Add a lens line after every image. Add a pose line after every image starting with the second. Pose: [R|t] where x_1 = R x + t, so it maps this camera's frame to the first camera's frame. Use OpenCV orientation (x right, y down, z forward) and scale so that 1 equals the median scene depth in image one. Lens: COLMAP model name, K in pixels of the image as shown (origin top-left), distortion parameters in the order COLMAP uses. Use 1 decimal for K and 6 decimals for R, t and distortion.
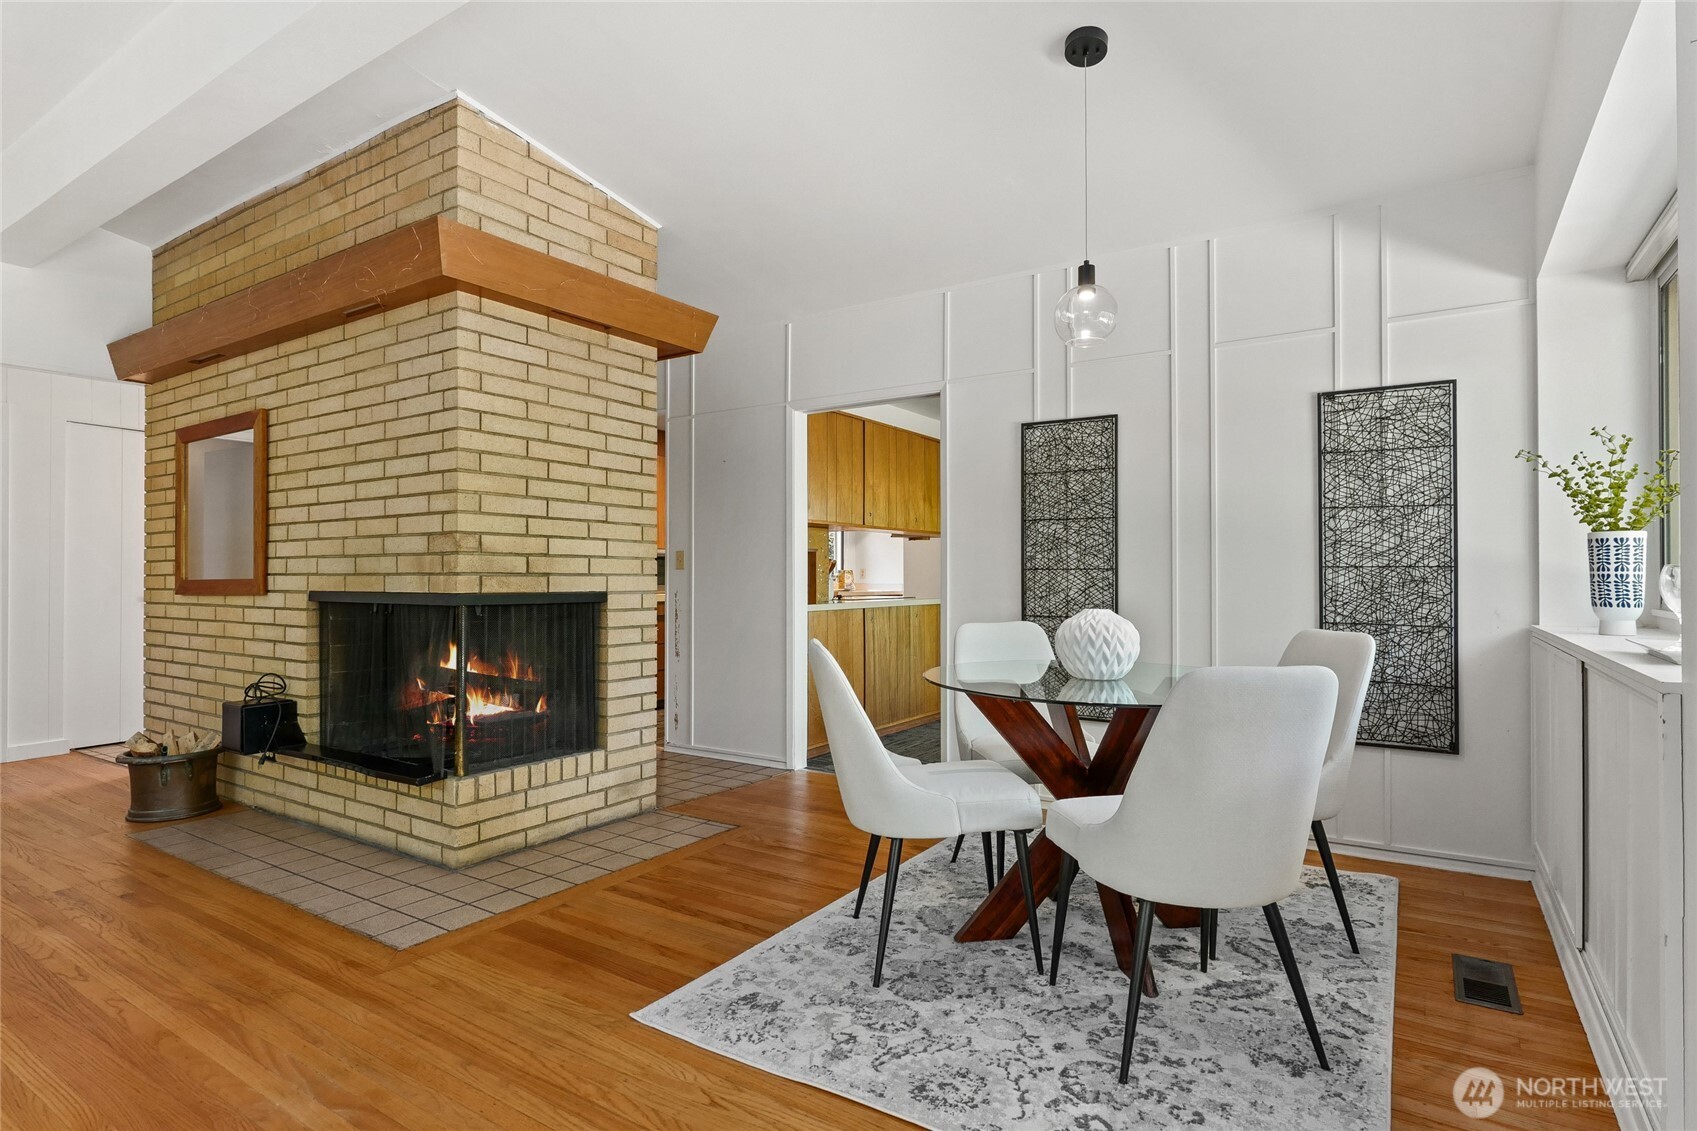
lens RADIAL K [[880.1, 0, 848.0], [0, 880.1, 575.6], [0, 0, 1]] dist [0.000360, 0.000529]
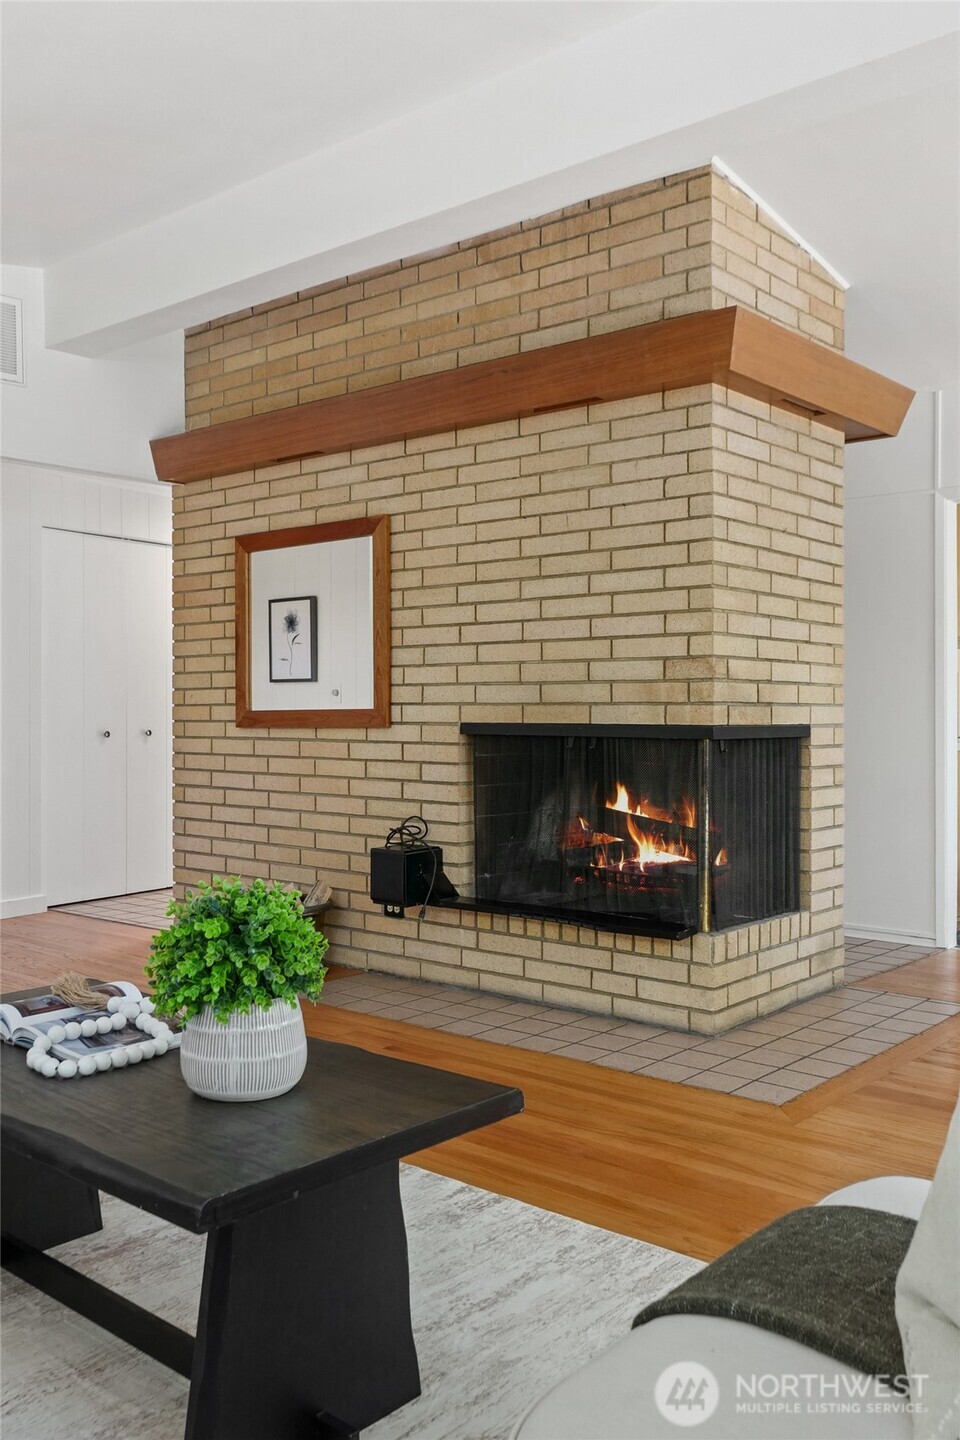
lens RADIAL K [[1256.7, 0, 480.0], [0, 1256.7, 713.9], [0, 0, 1]] dist [0.000988, -0.003249]
pose [[0.992156, 0.001539, -0.124996, -0.458894], [-0.000770, 0.999981, 0.006196, 0.000825], [0.125003, -0.006052, 0.992138, -0.252062]]
